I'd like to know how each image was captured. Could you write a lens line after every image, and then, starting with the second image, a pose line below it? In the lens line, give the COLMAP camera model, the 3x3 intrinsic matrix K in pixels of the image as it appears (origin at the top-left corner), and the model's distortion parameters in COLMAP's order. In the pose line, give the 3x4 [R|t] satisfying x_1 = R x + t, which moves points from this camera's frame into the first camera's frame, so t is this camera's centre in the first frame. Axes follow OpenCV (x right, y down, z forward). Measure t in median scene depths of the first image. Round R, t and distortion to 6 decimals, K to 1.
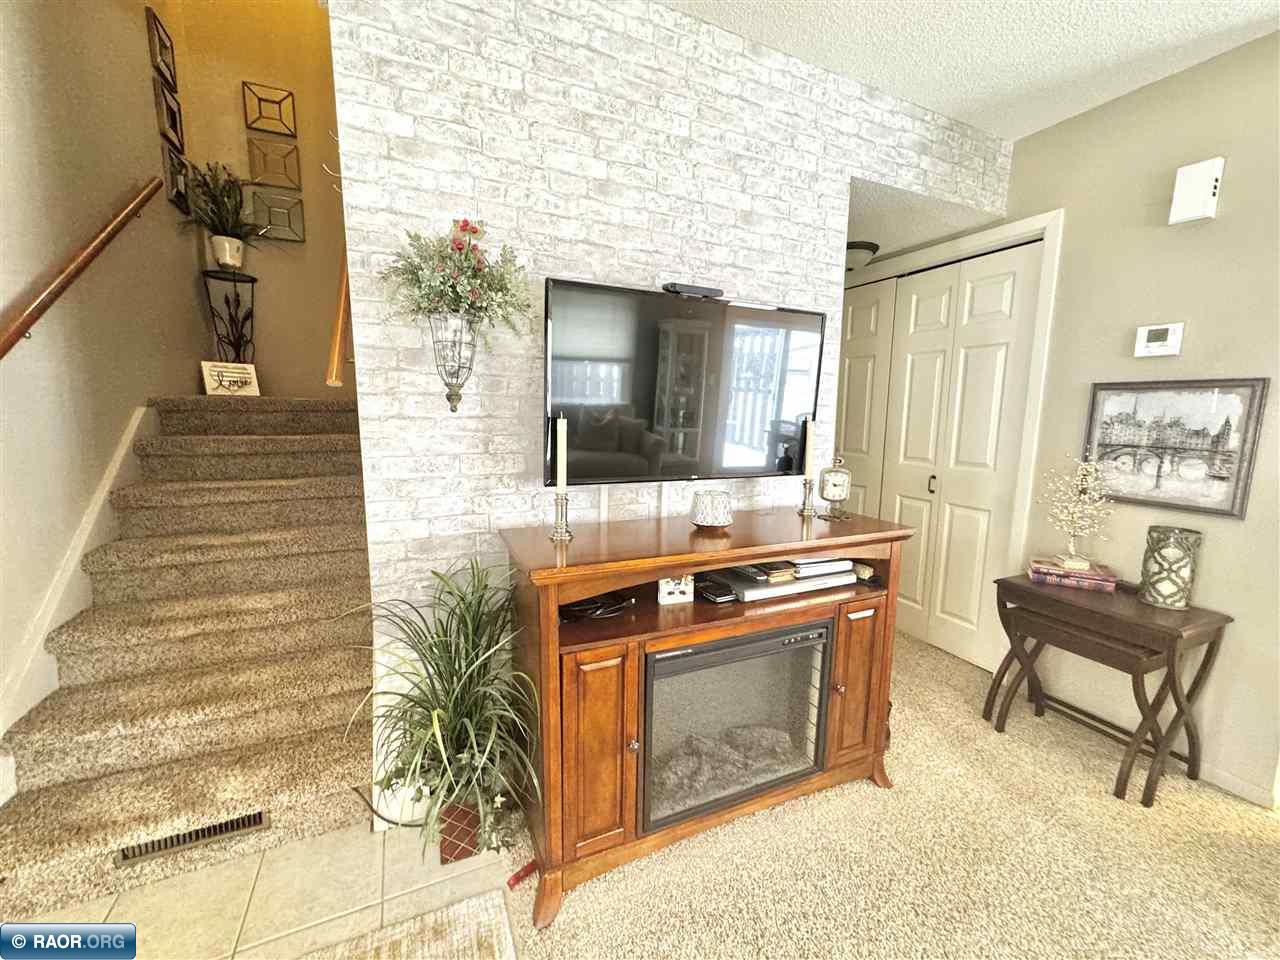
lens RADIAL K [[509.5, 0, 638.4], [0, 509.5, 483.2], [0, 0, 1]] dist [-0.009424, -0.000095]
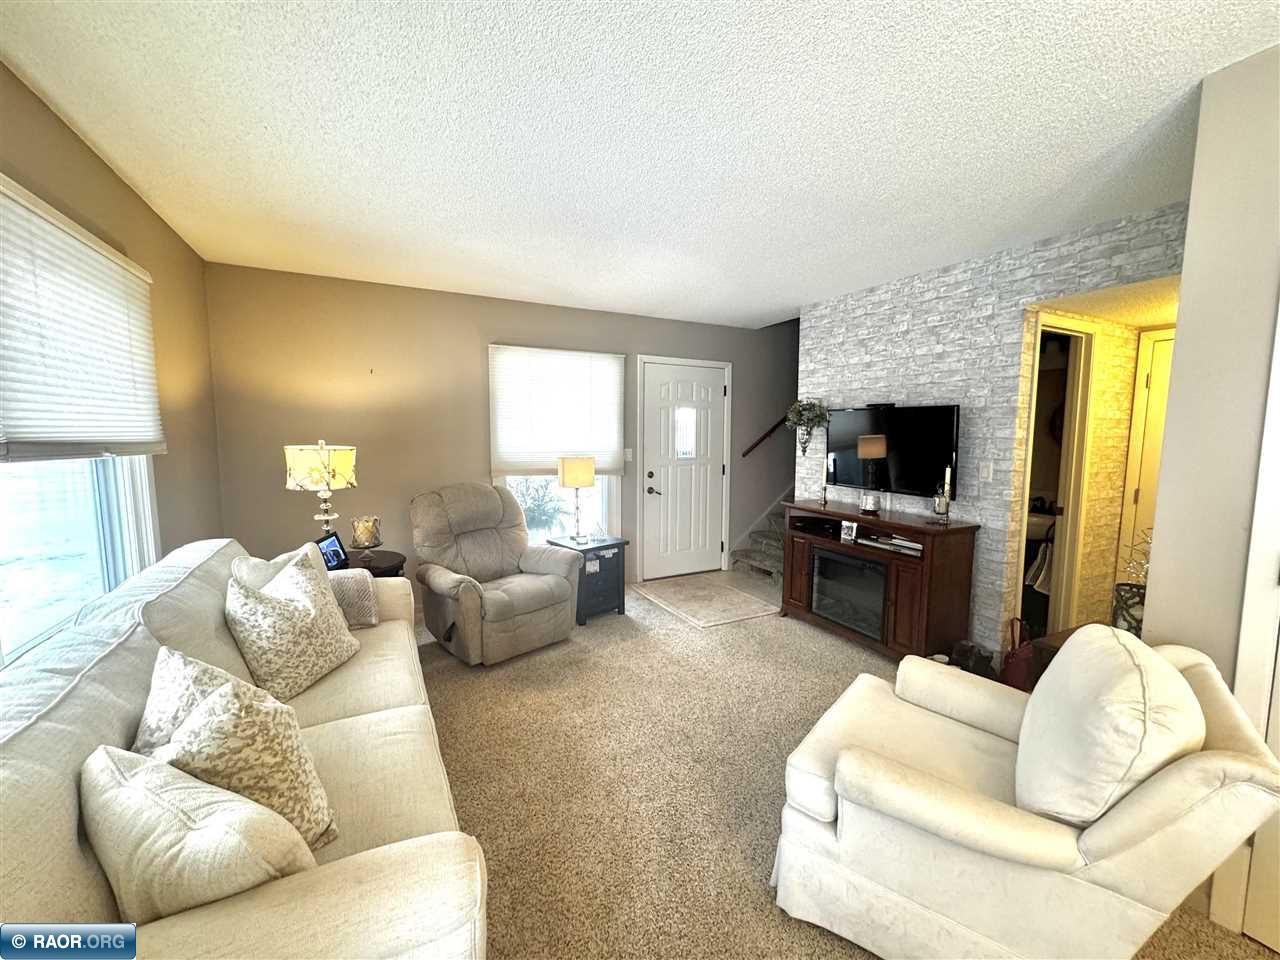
lens RADIAL K [[509.5, 0, 638.1], [0, 509.5, 480.6], [0, 0, 1]] dist [-0.009424, -0.000095]
pose [[0.035908, 0.084864, -0.995745, 2.427635], [-0.153556, 0.985024, 0.078413, -0.066592], [0.987487, 0.150087, 0.048402, -0.118591]]
